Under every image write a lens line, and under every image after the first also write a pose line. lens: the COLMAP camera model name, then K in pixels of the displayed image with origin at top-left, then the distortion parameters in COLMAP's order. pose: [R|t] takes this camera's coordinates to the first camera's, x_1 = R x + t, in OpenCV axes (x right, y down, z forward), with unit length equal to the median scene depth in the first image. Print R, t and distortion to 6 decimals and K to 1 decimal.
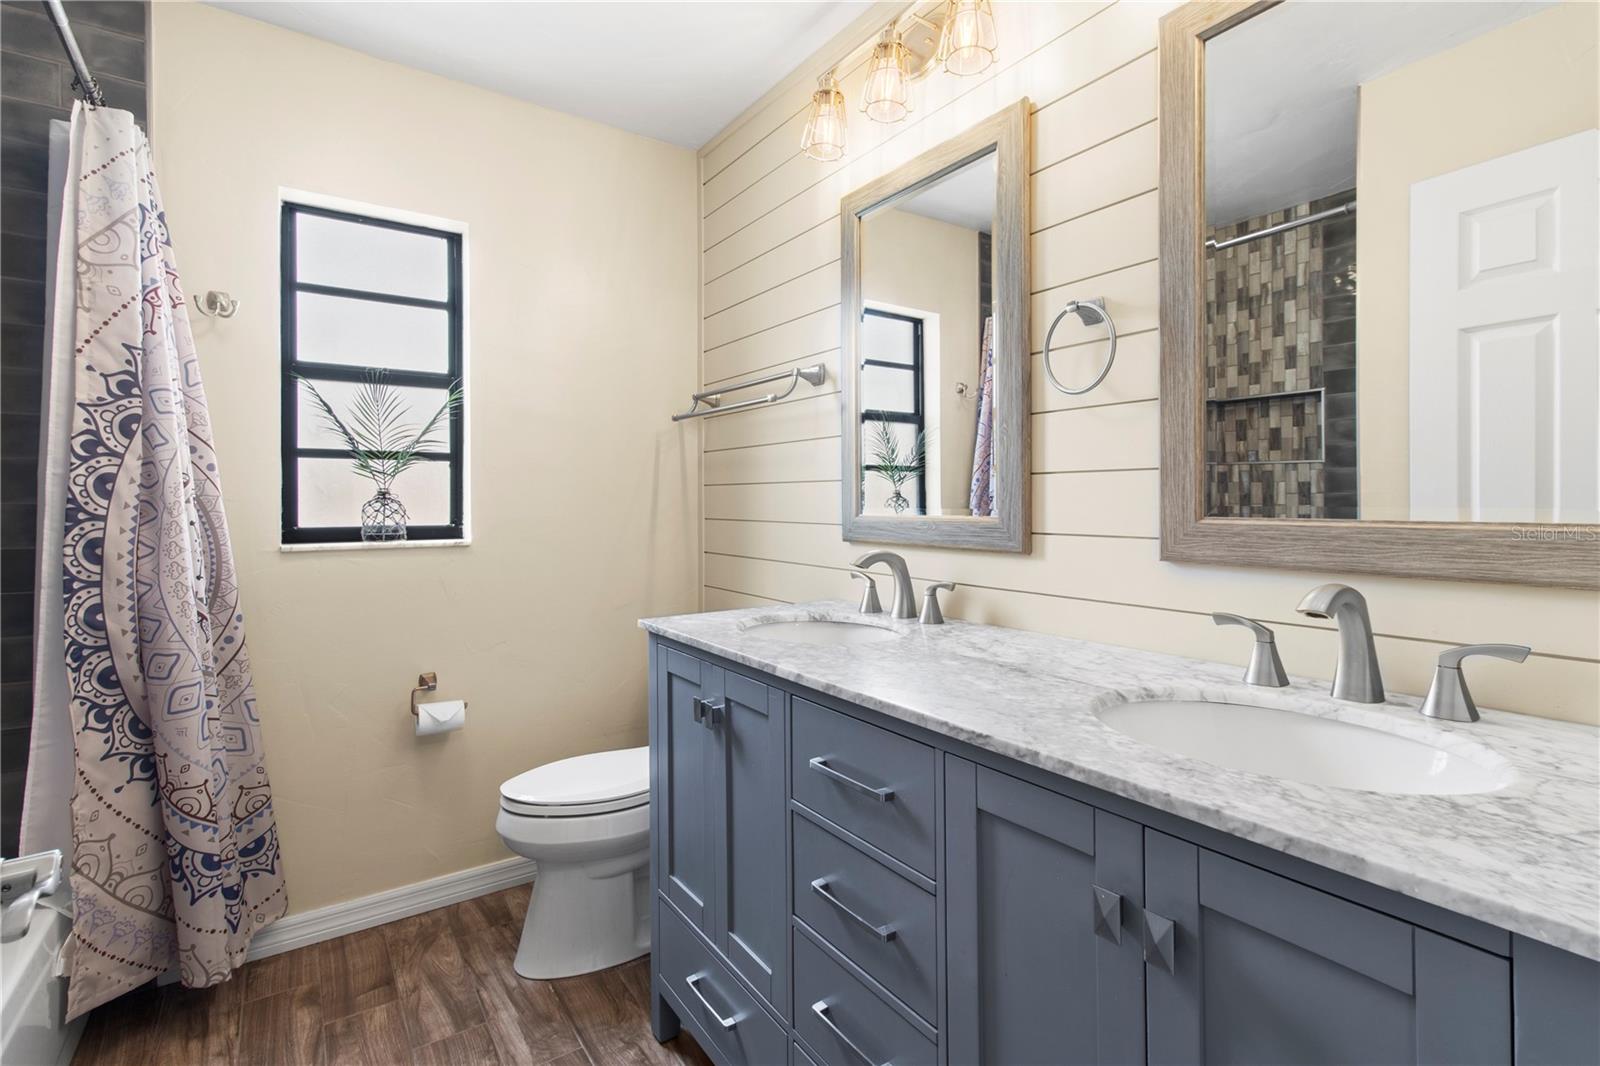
lens RADIAL K [[760.5, 0, 820.5], [0, 760.5, 498.2], [0, 0, 1]] dist [0.002298, -0.000937]
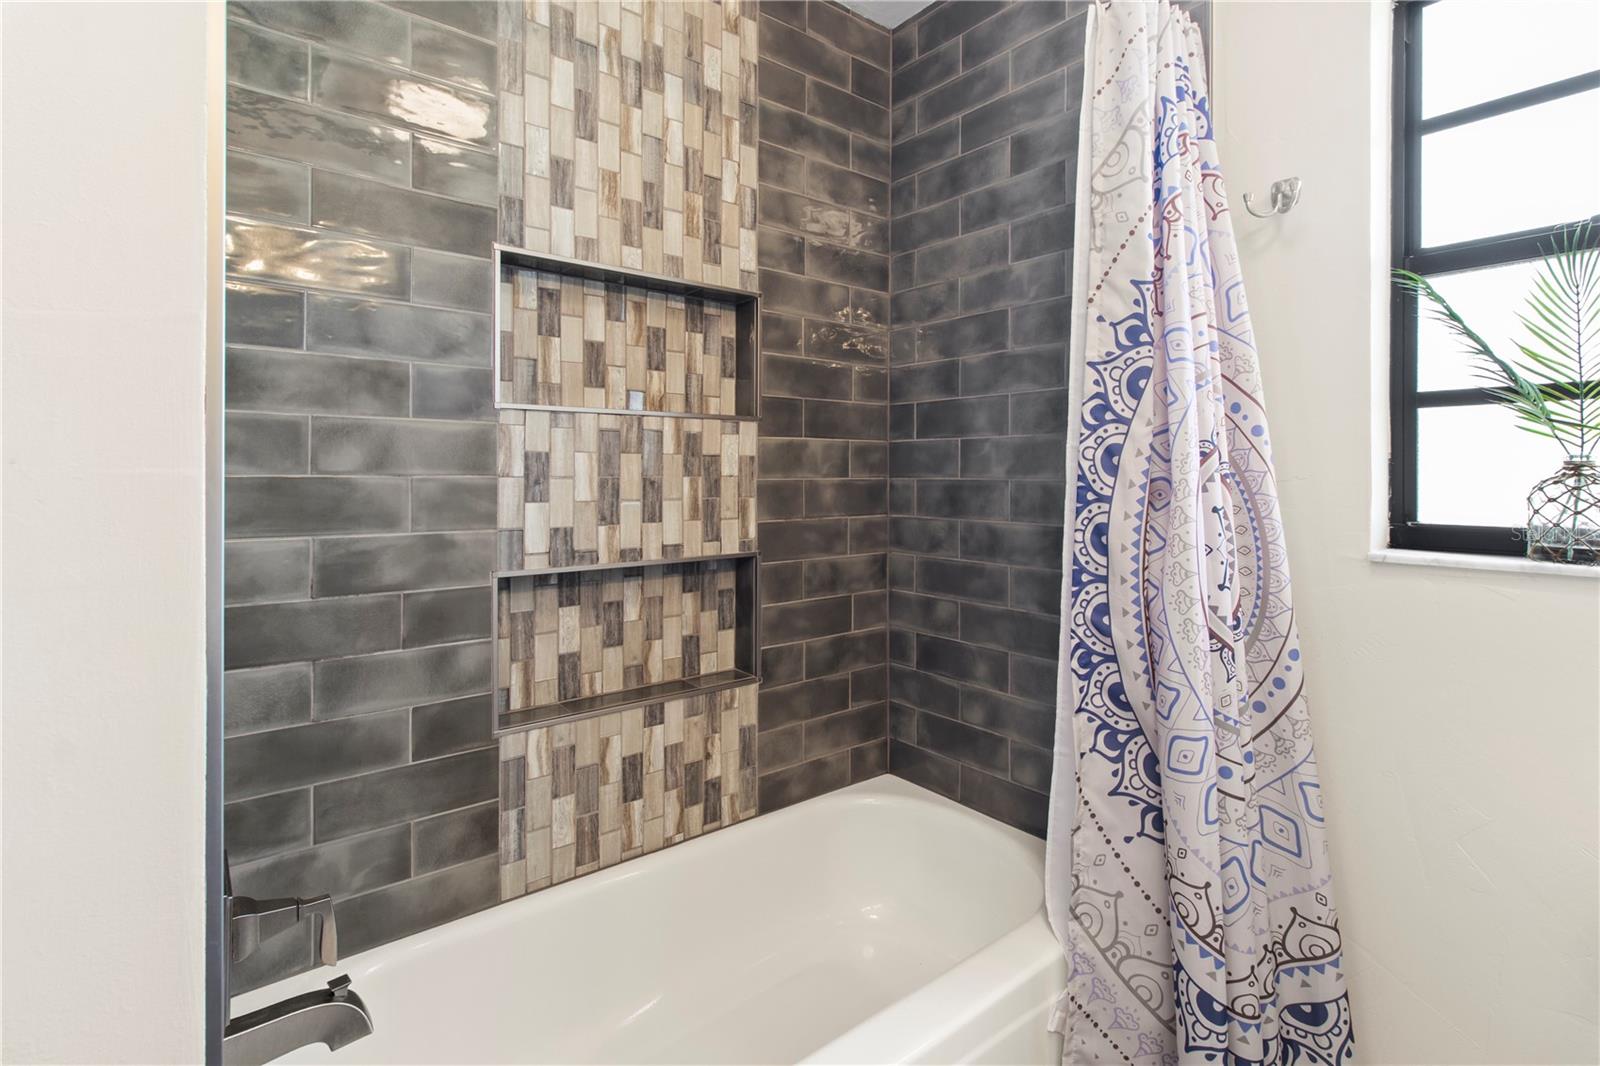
lens RADIAL K [[760.5, 0, 824.0], [0, 760.5, 470.5], [0, 0, 1]] dist [0.002298, -0.000937]
pose [[0.076337, 0.000650, -0.997082, -0.148180], [0.002230, 0.999997, 0.000822, -0.005959], [0.997080, -0.002287, 0.076335, 0.615410]]
